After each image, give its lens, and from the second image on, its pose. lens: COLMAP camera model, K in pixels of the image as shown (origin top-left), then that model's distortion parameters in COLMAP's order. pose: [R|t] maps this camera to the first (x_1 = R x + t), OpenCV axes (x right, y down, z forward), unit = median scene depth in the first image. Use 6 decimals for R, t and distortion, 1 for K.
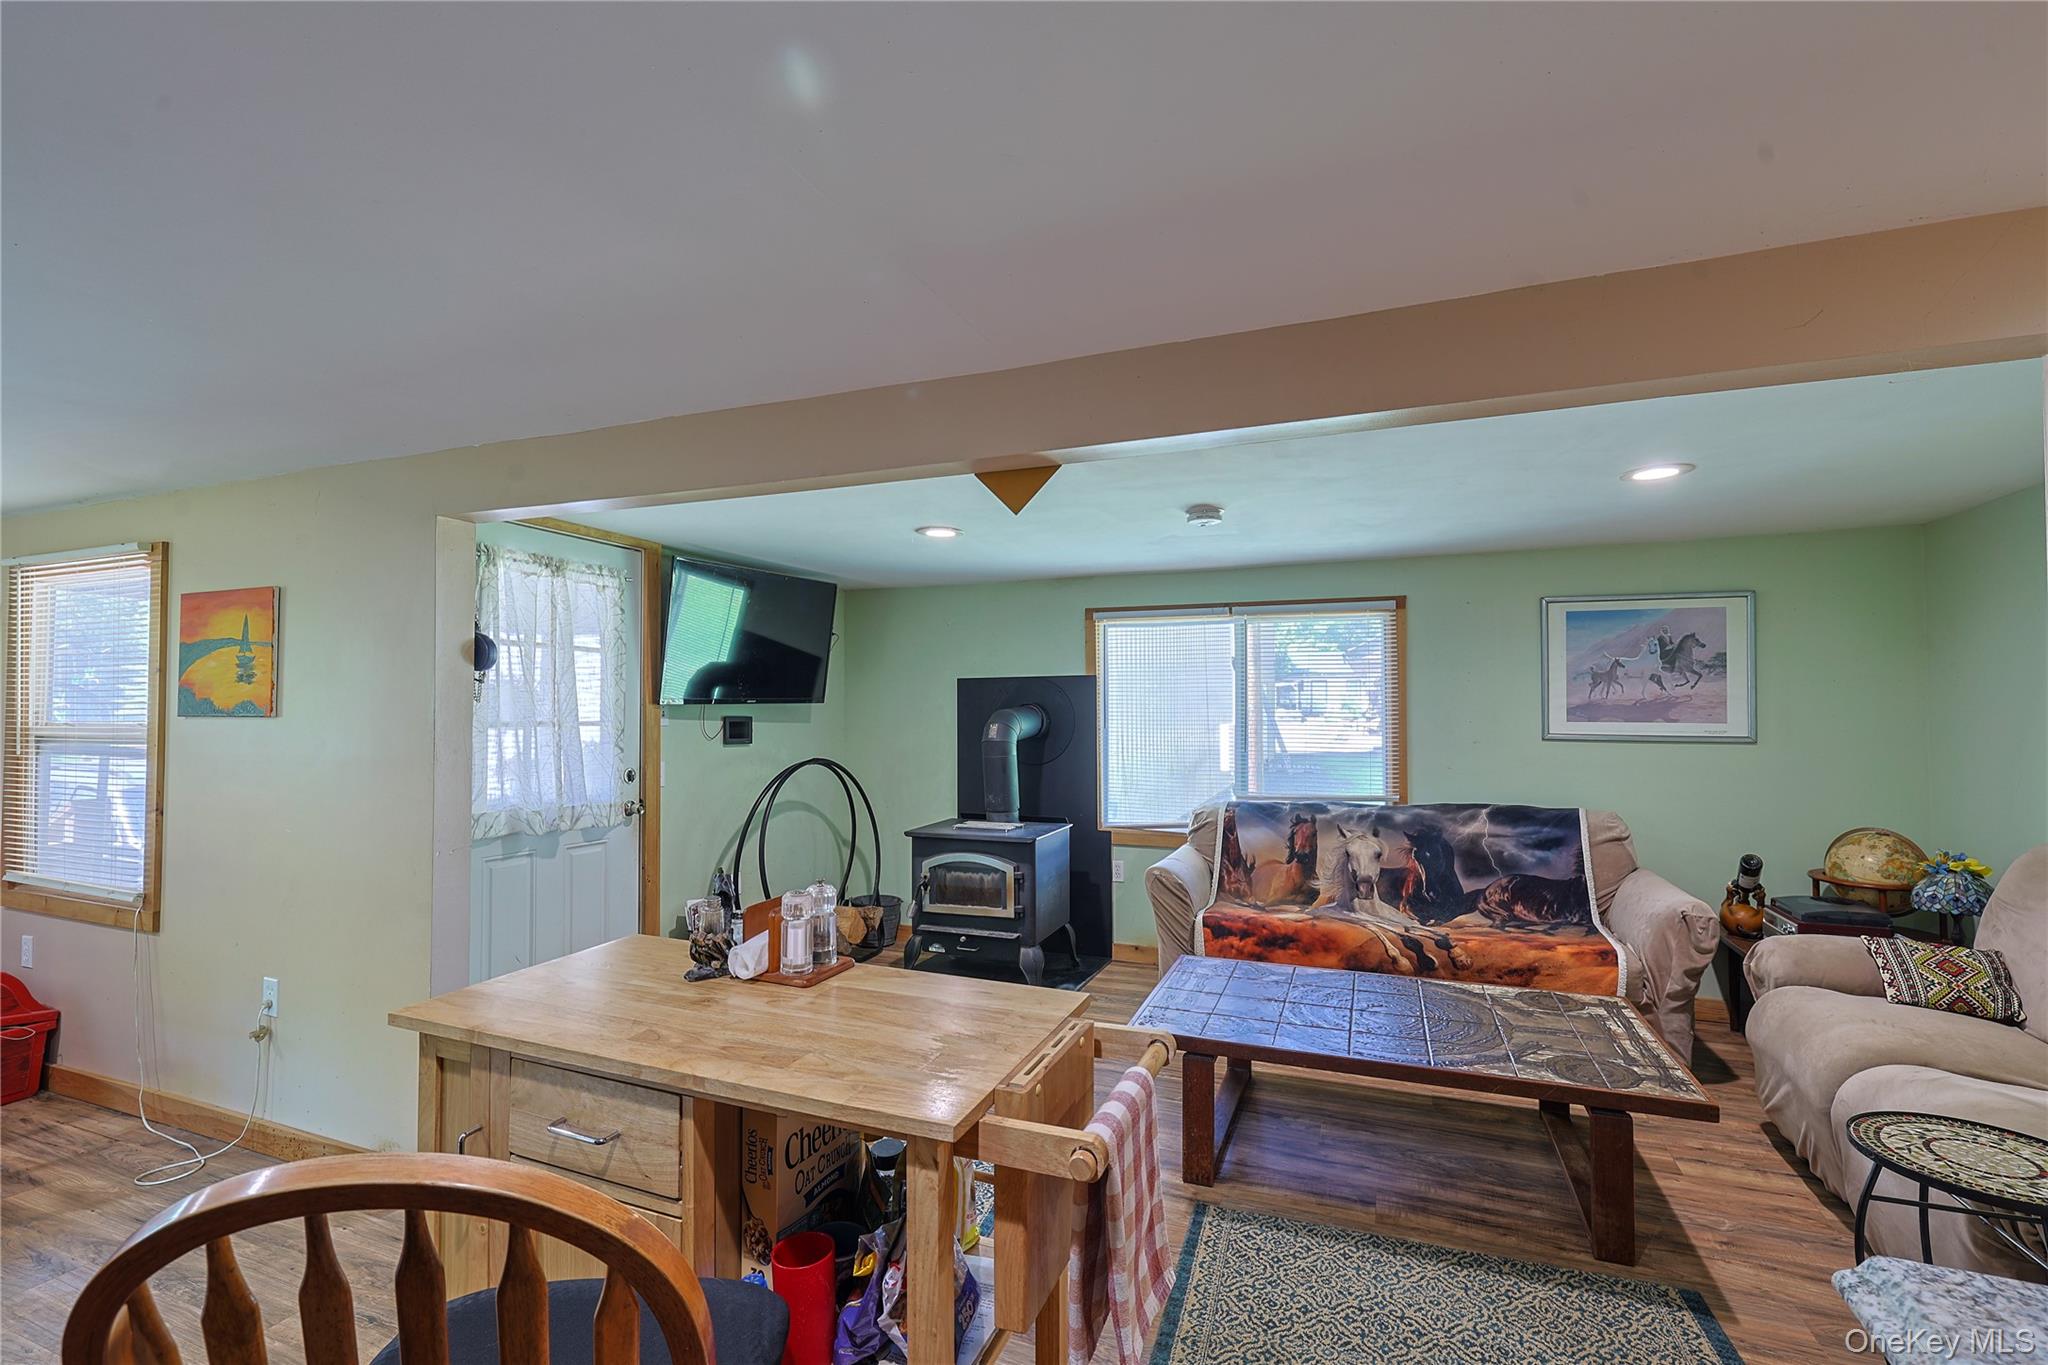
lens RADIAL K [[906.4, 0, 1026.7], [0, 906.4, 685.1], [0, 0, 1]] dist [-0.003504, 0.000962]
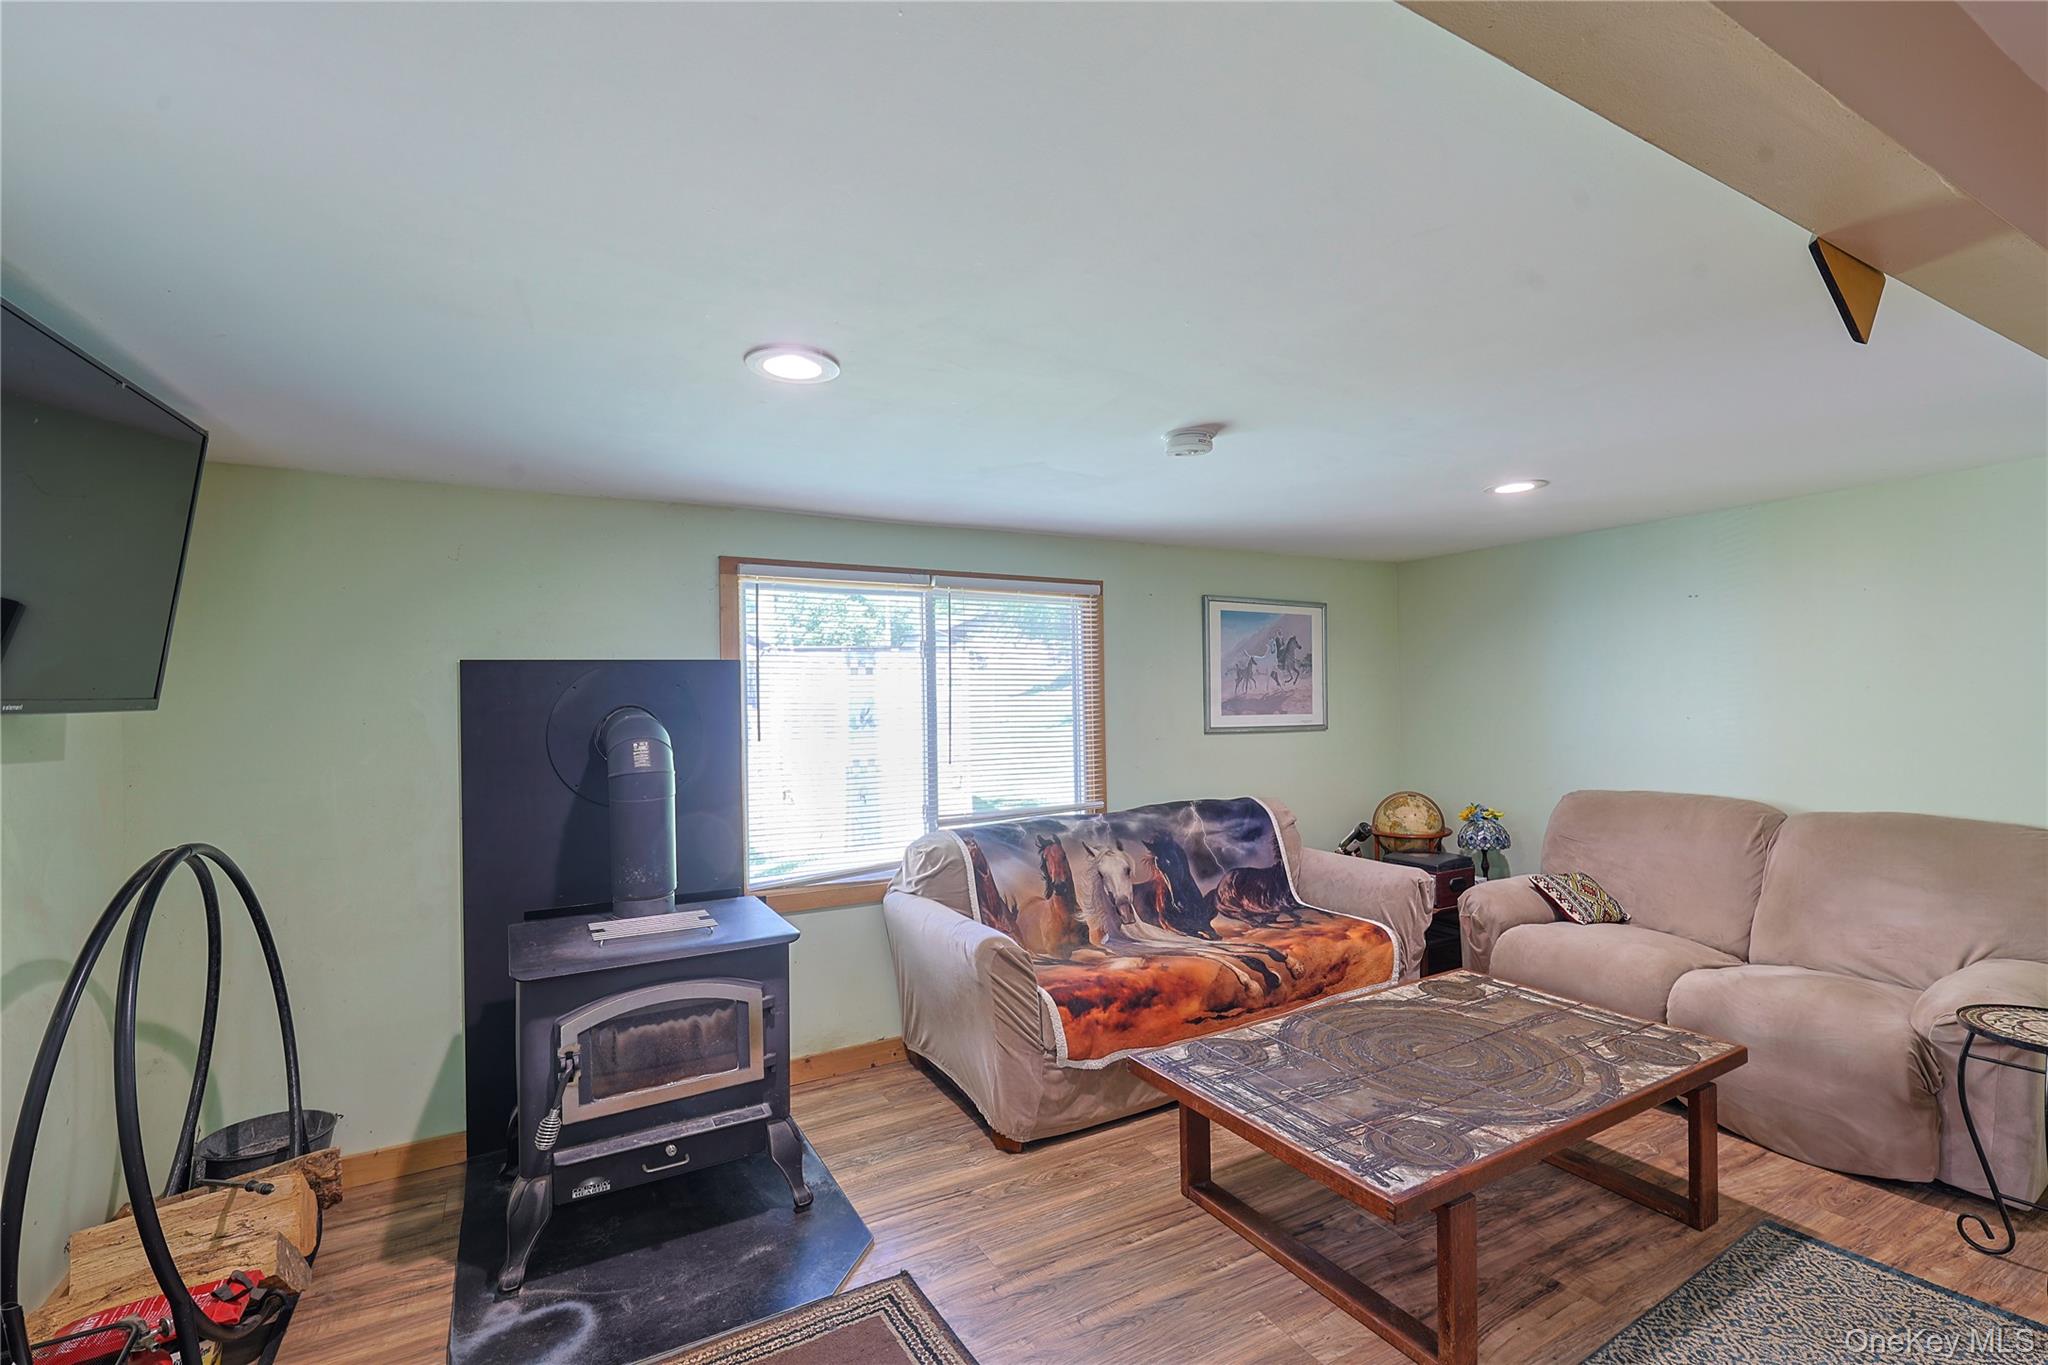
lens RADIAL K [[906.4, 0, 1027.6], [0, 906.4, 687.1], [0, 0, 1]] dist [-0.003504, 0.000962]
pose [[0.626806, 0.003211, 0.779169, -0.379195], [-0.005497, 0.999985, 0.000300, 0.009109], [-0.779156, -0.004471, 0.626814, 0.546238]]
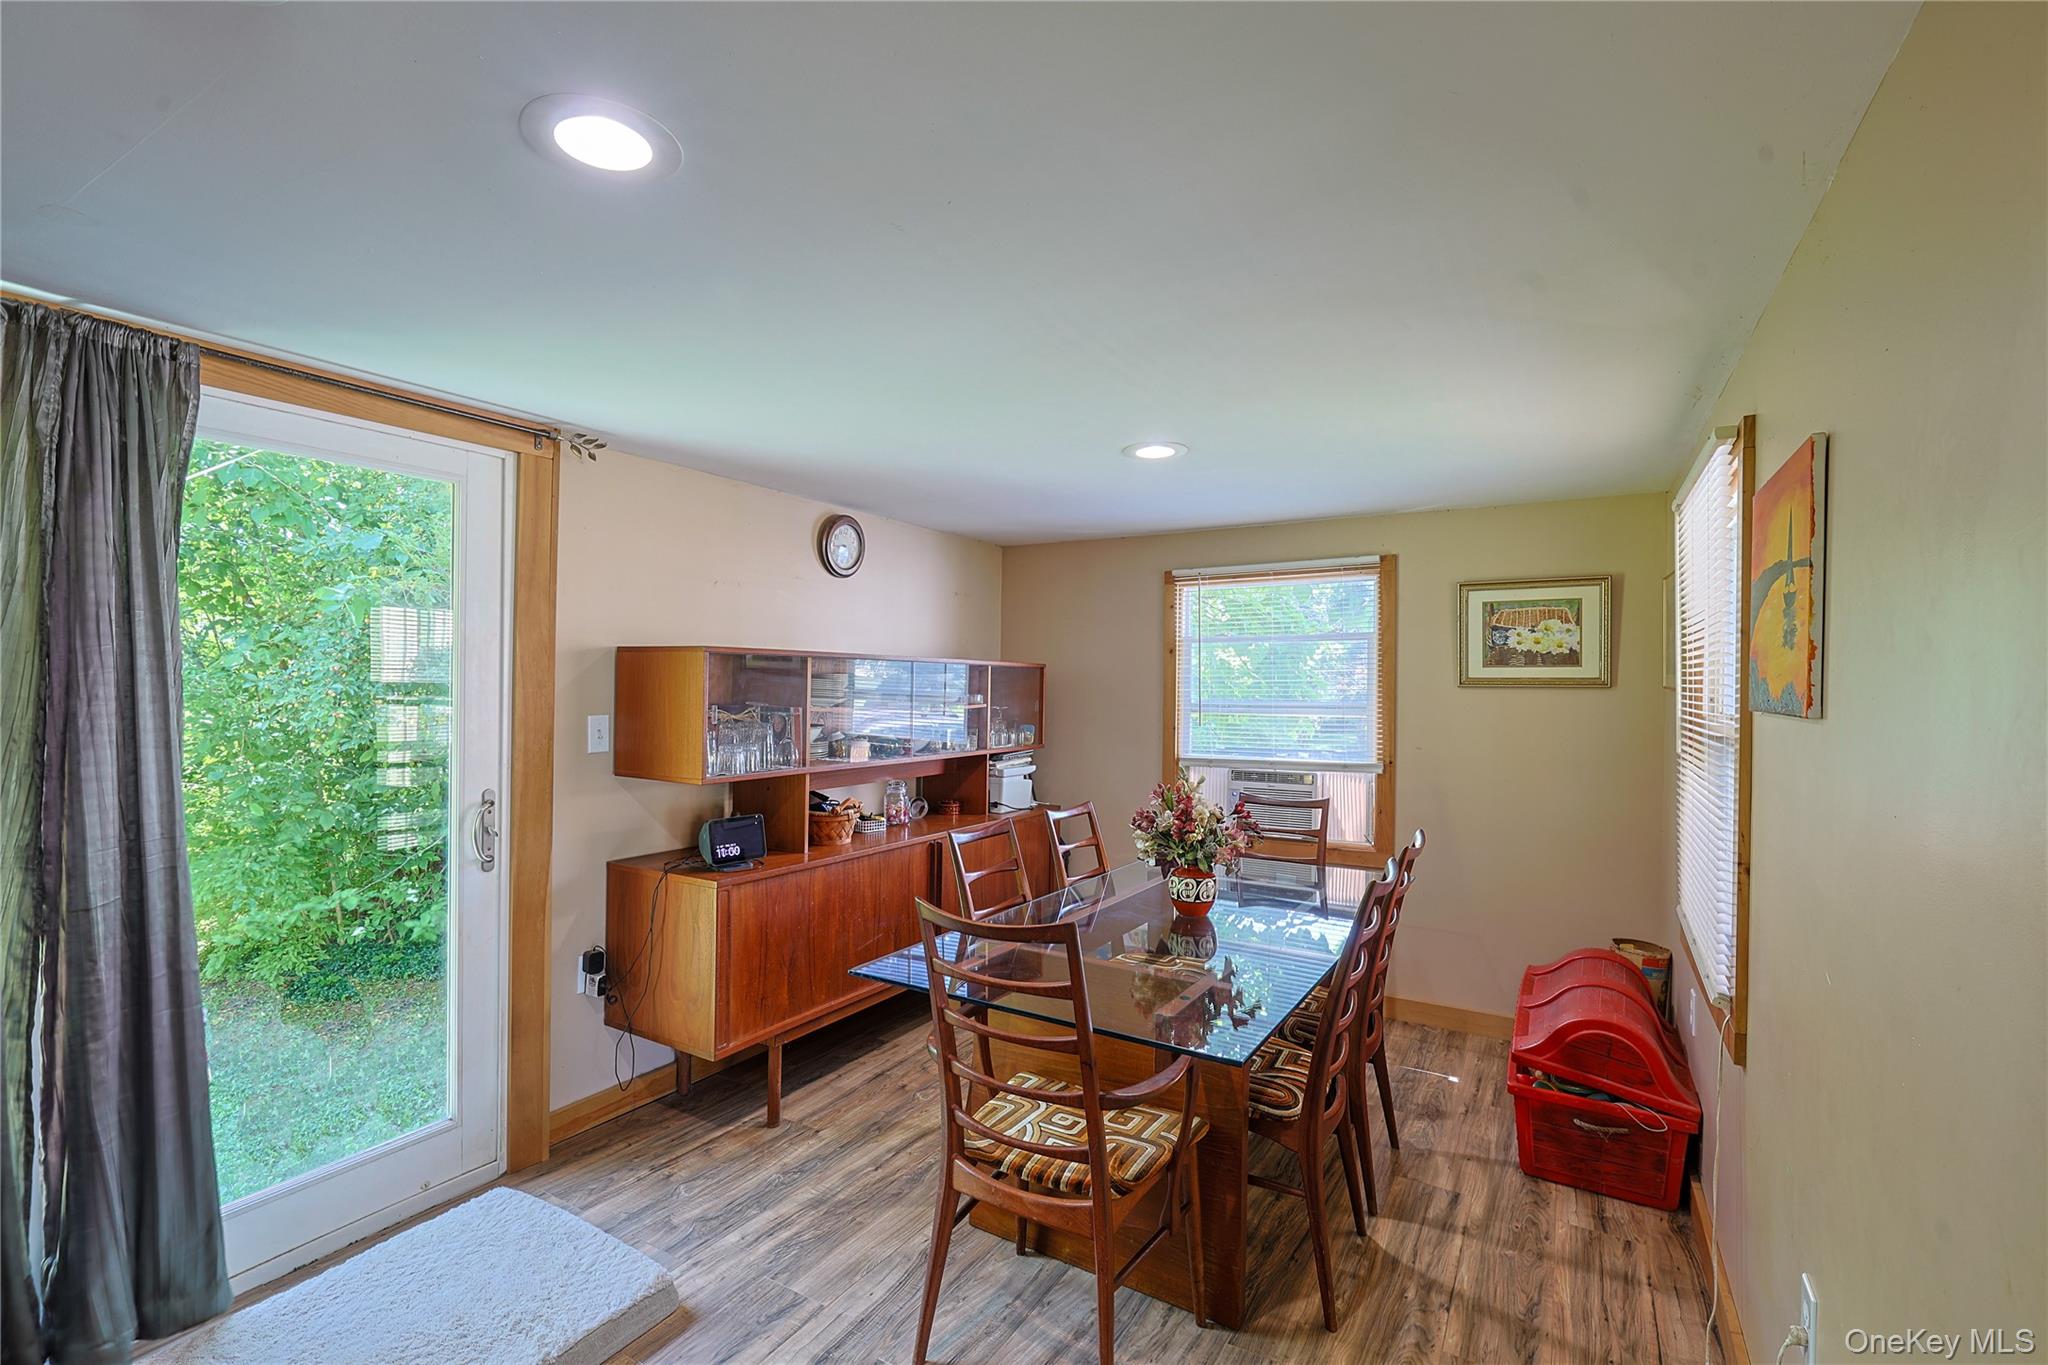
lens RADIAL K [[906.4, 0, 1027.8], [0, 906.4, 682.2], [0, 0, 1]] dist [-0.003504, 0.000962]
pose [[-0.156568, 0.002481, -0.987664, -0.226126], [0.015259, 0.999884, 0.000093, 0.006699], [0.987549, -0.015056, -0.156587, 0.485958]]
